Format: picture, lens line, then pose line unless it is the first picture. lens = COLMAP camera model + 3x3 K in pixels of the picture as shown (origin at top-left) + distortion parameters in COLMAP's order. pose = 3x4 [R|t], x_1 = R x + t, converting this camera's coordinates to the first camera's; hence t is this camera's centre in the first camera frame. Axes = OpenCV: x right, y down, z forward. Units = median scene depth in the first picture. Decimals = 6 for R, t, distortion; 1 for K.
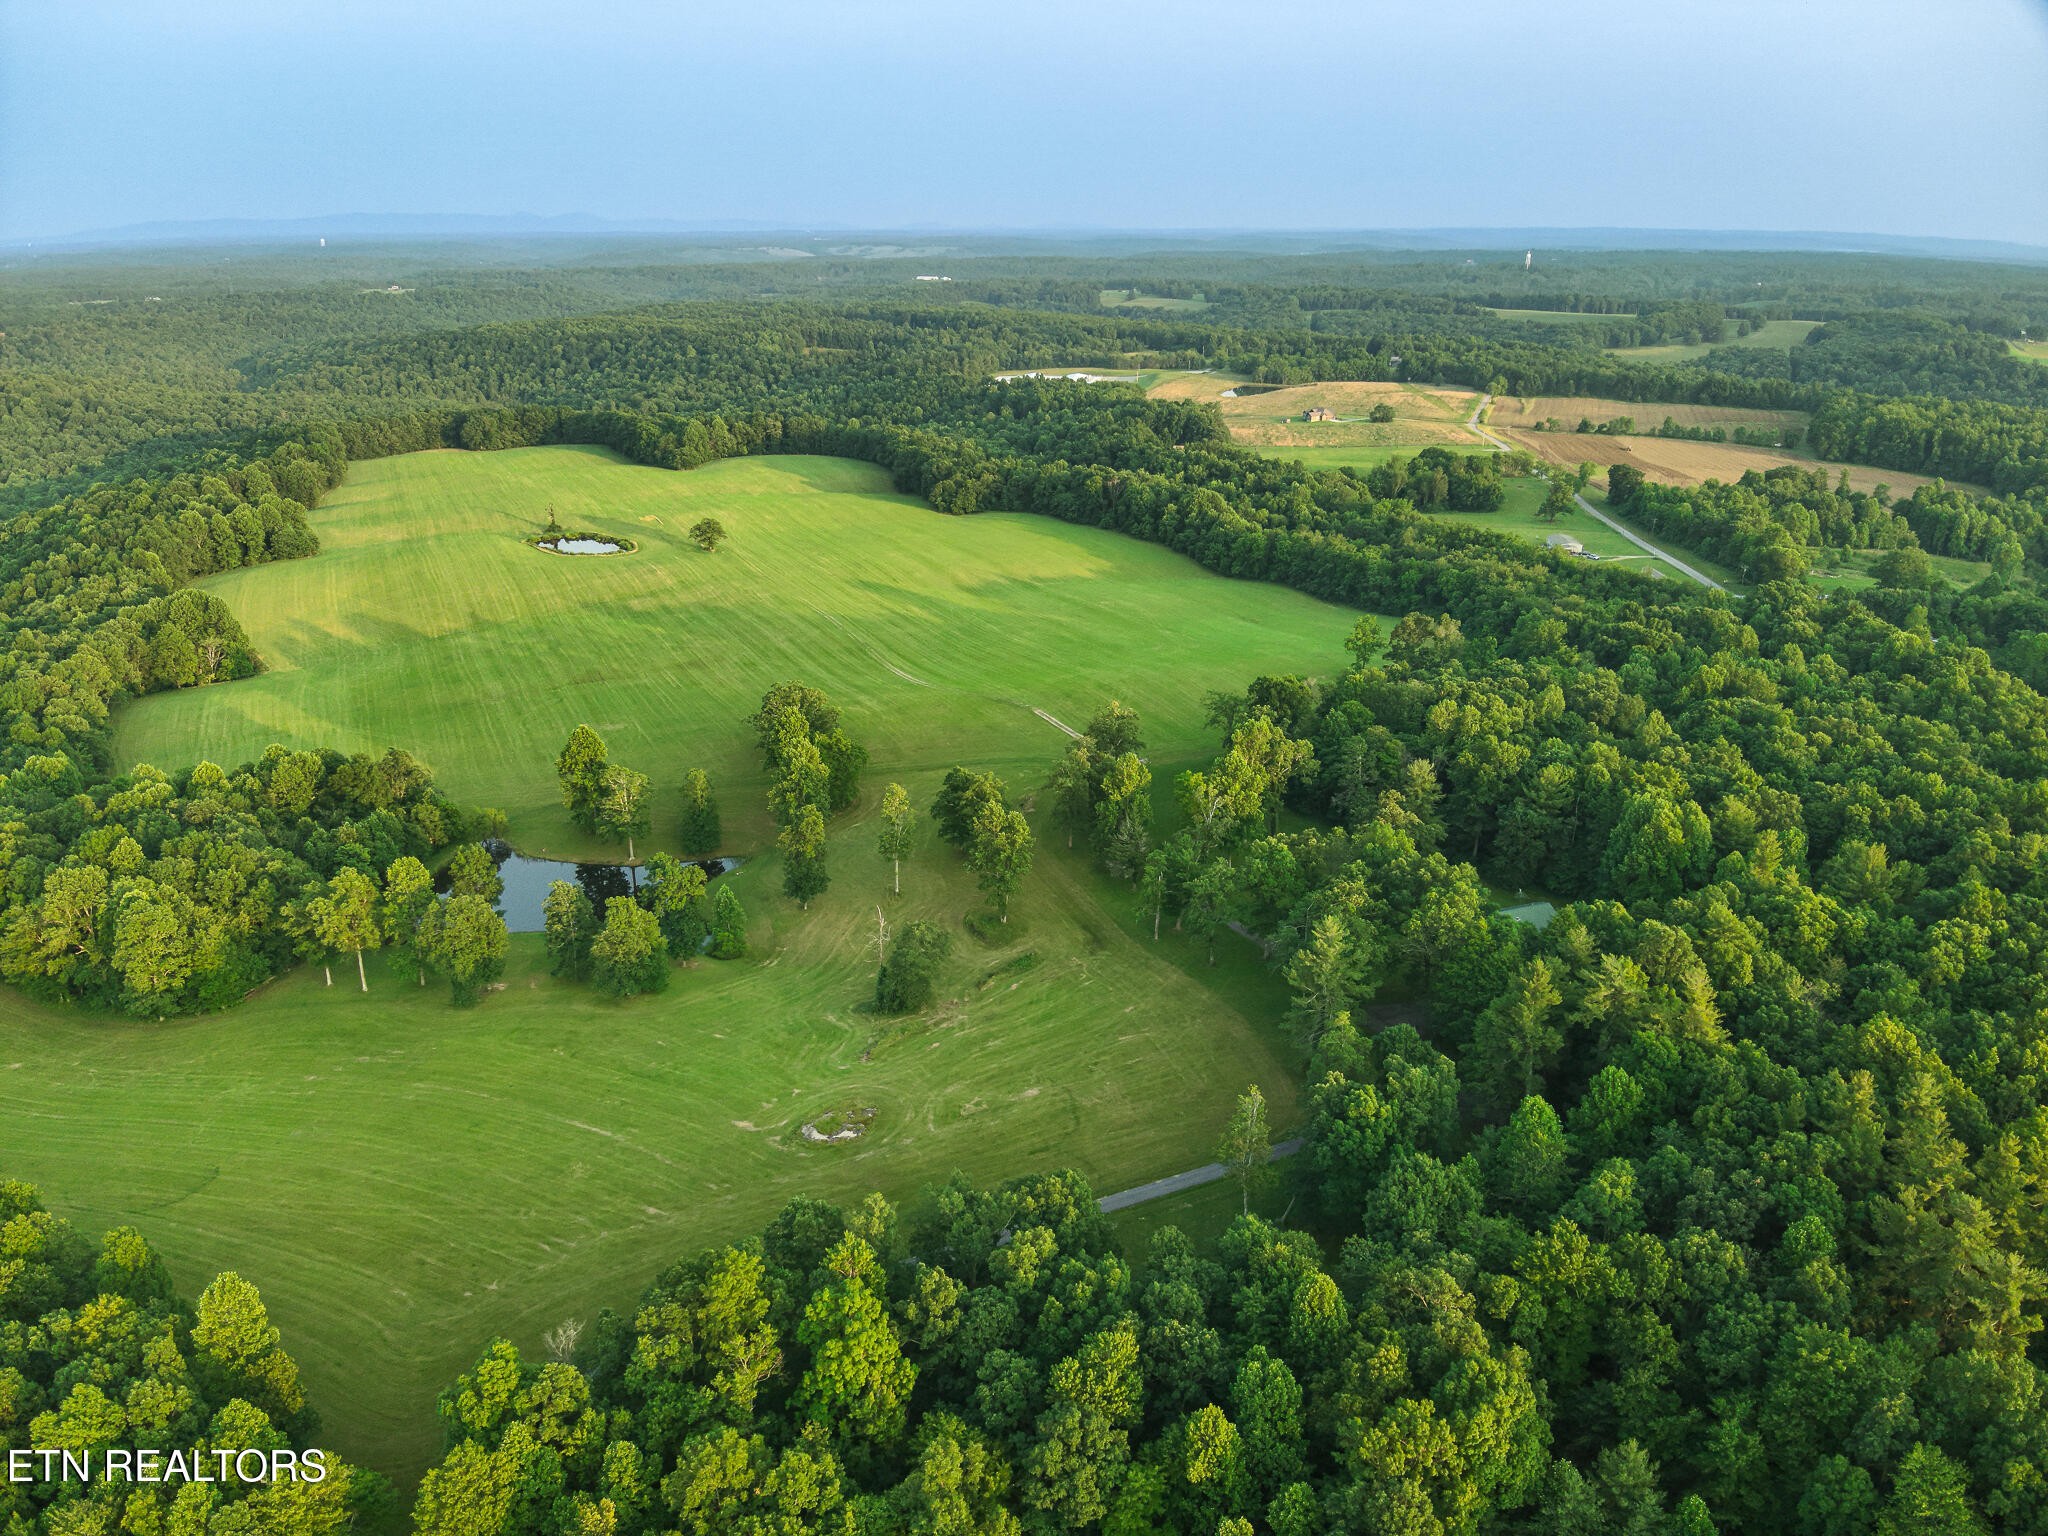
lens RADIAL K [[1467.6, 0, 1013.5], [0, 1467.6, 791.0], [0, 0, 1]] dist [0.135422, -0.267441]
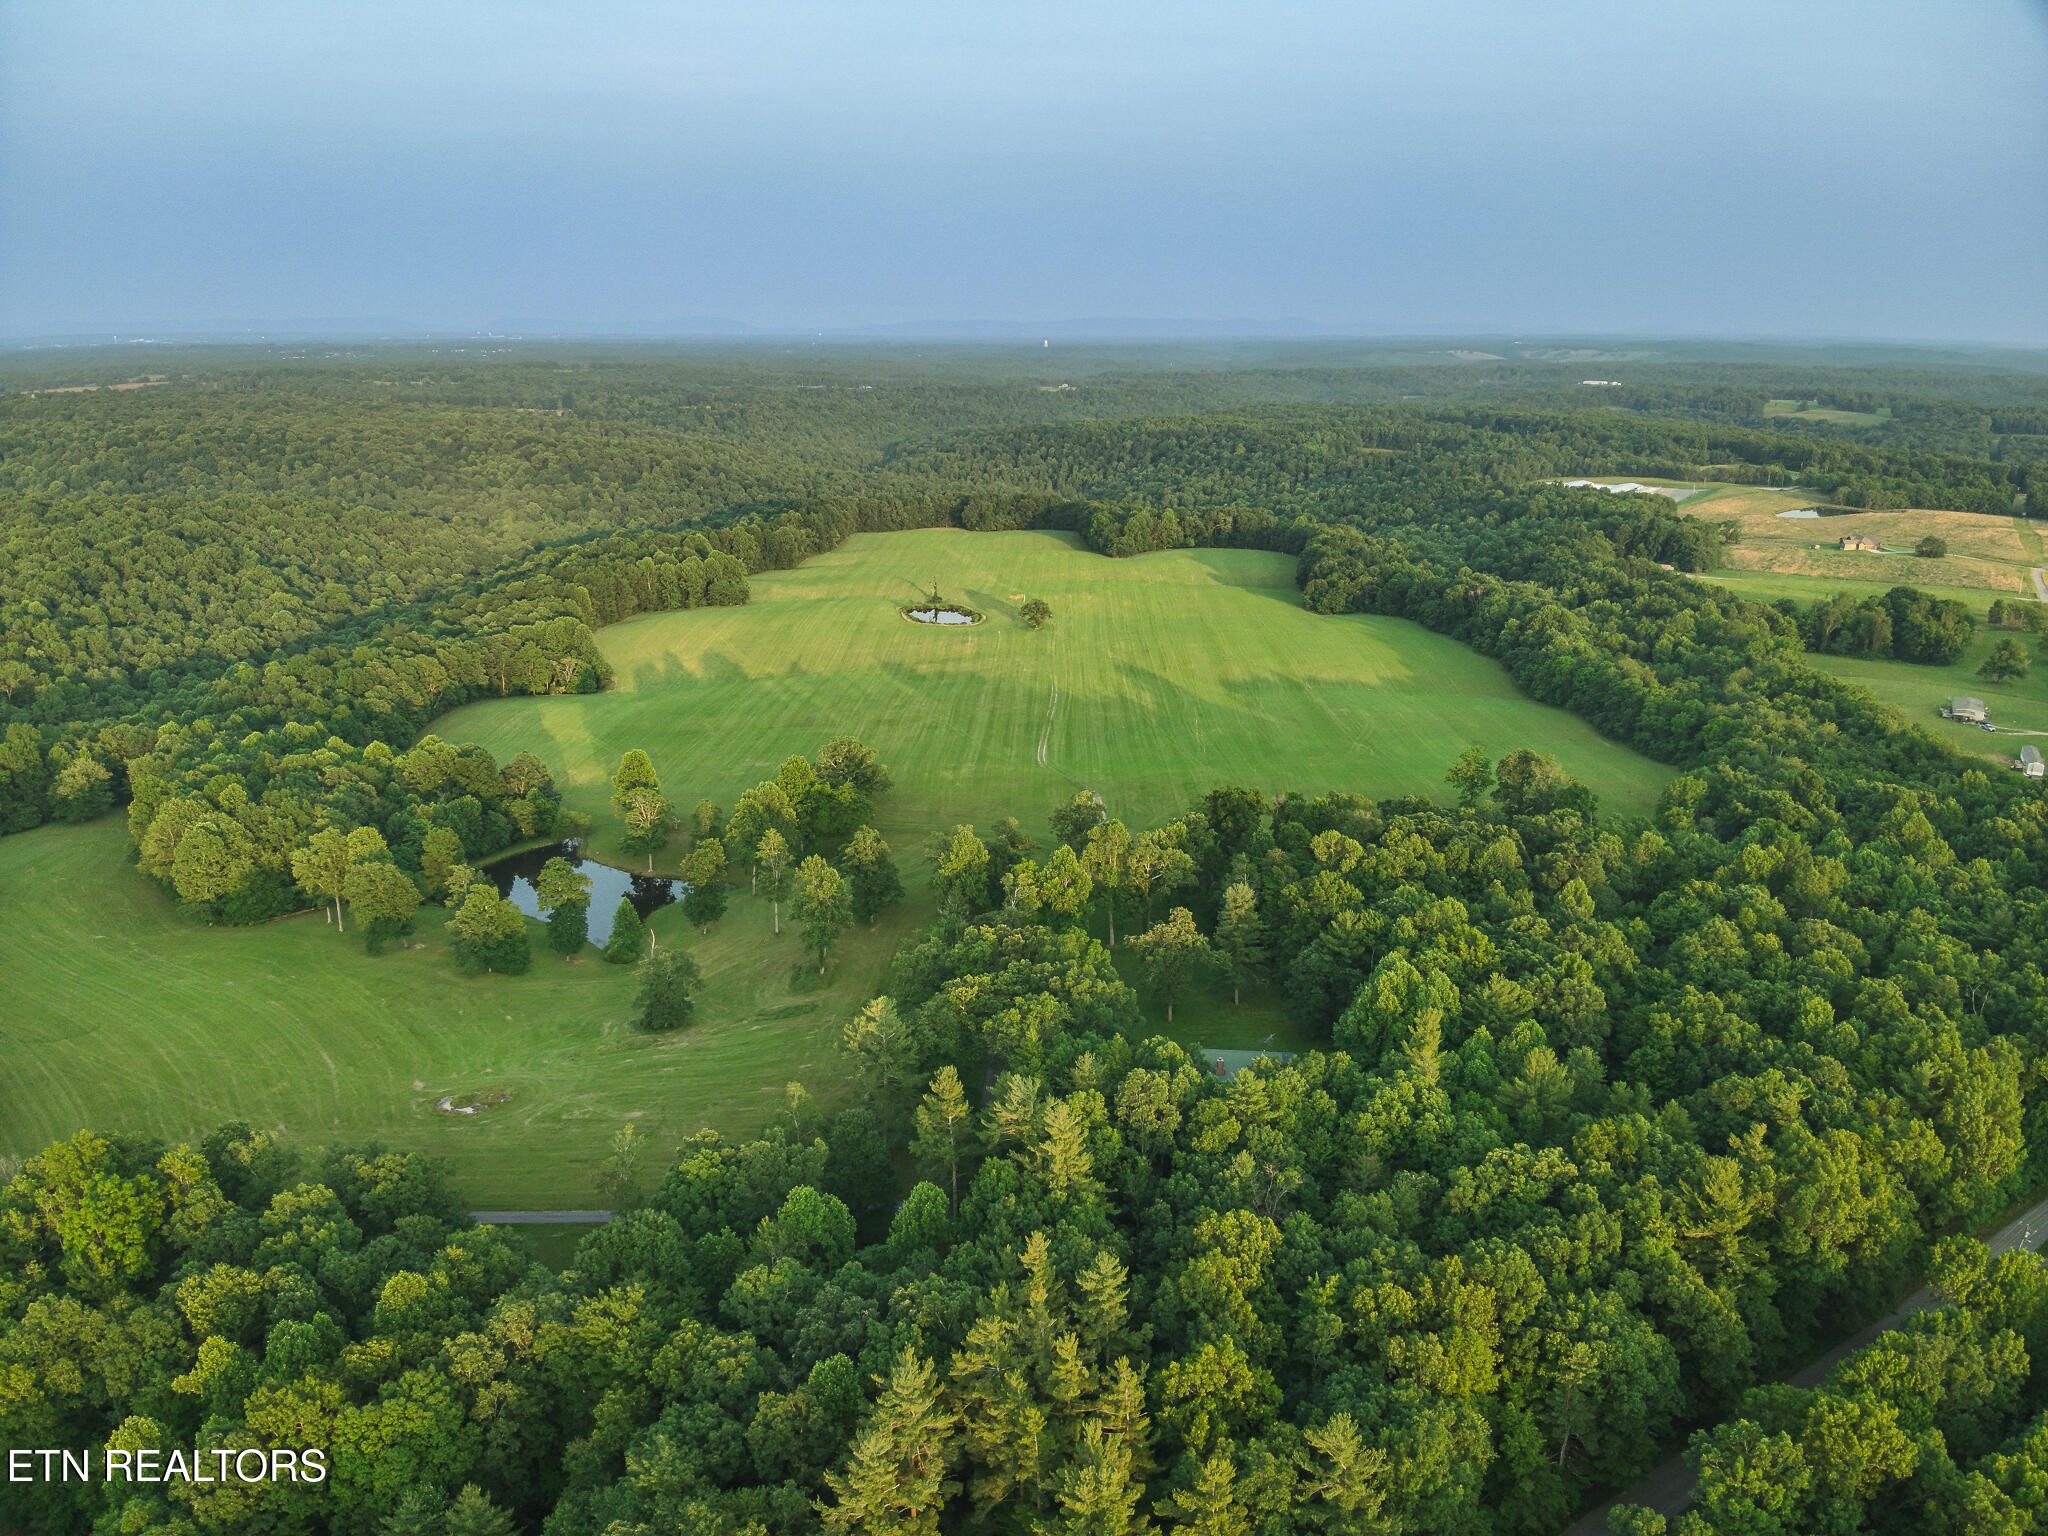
lens RADIAL K [[1467.6, 0, 1013.5], [0, 1467.6, 791.0], [0, 0, 1]] dist [0.135422, -0.267441]
pose [[0.901046, 0.131904, -0.413179, 0.156173], [-0.157549, 0.987101, -0.028453, -0.009069], [0.404096, 0.090733, 0.910205, 0.026029]]
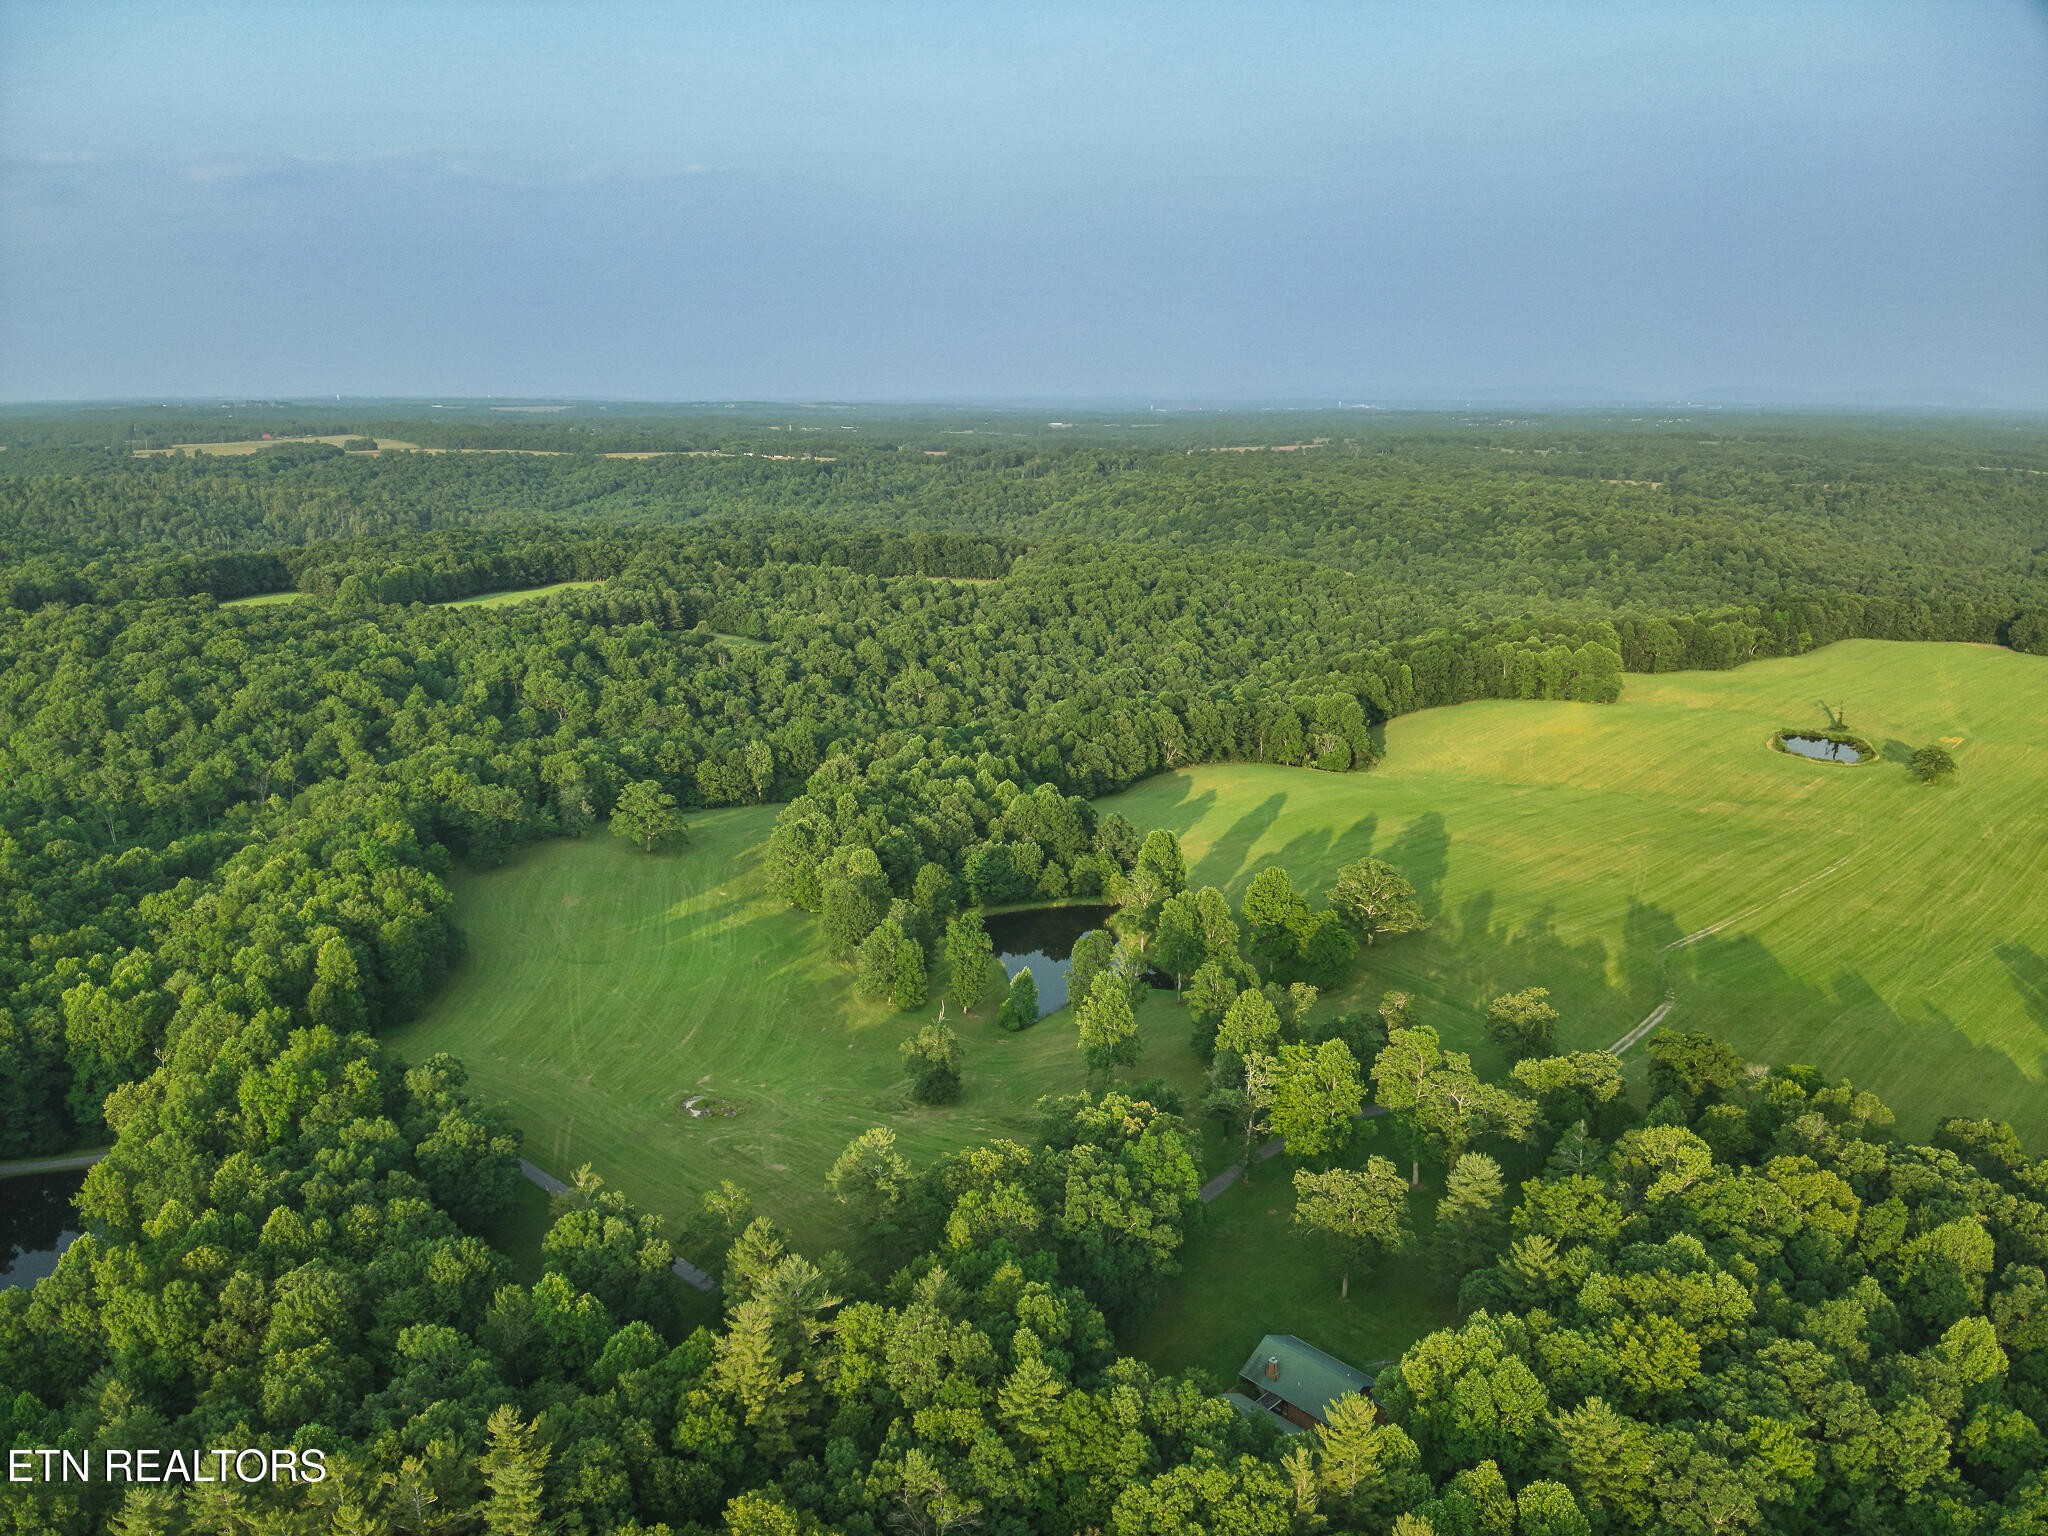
lens RADIAL K [[1463.7, 0, 1020.2], [0, 1463.7, 791.4], [0, 0, 1]] dist [0.167827, -0.309540]
pose [[0.372125, 0.240241, -0.896553, 0.233358], [-0.332753, 0.936248, 0.112765, -0.056732], [0.866486, 0.256368, 0.428342, 0.143054]]
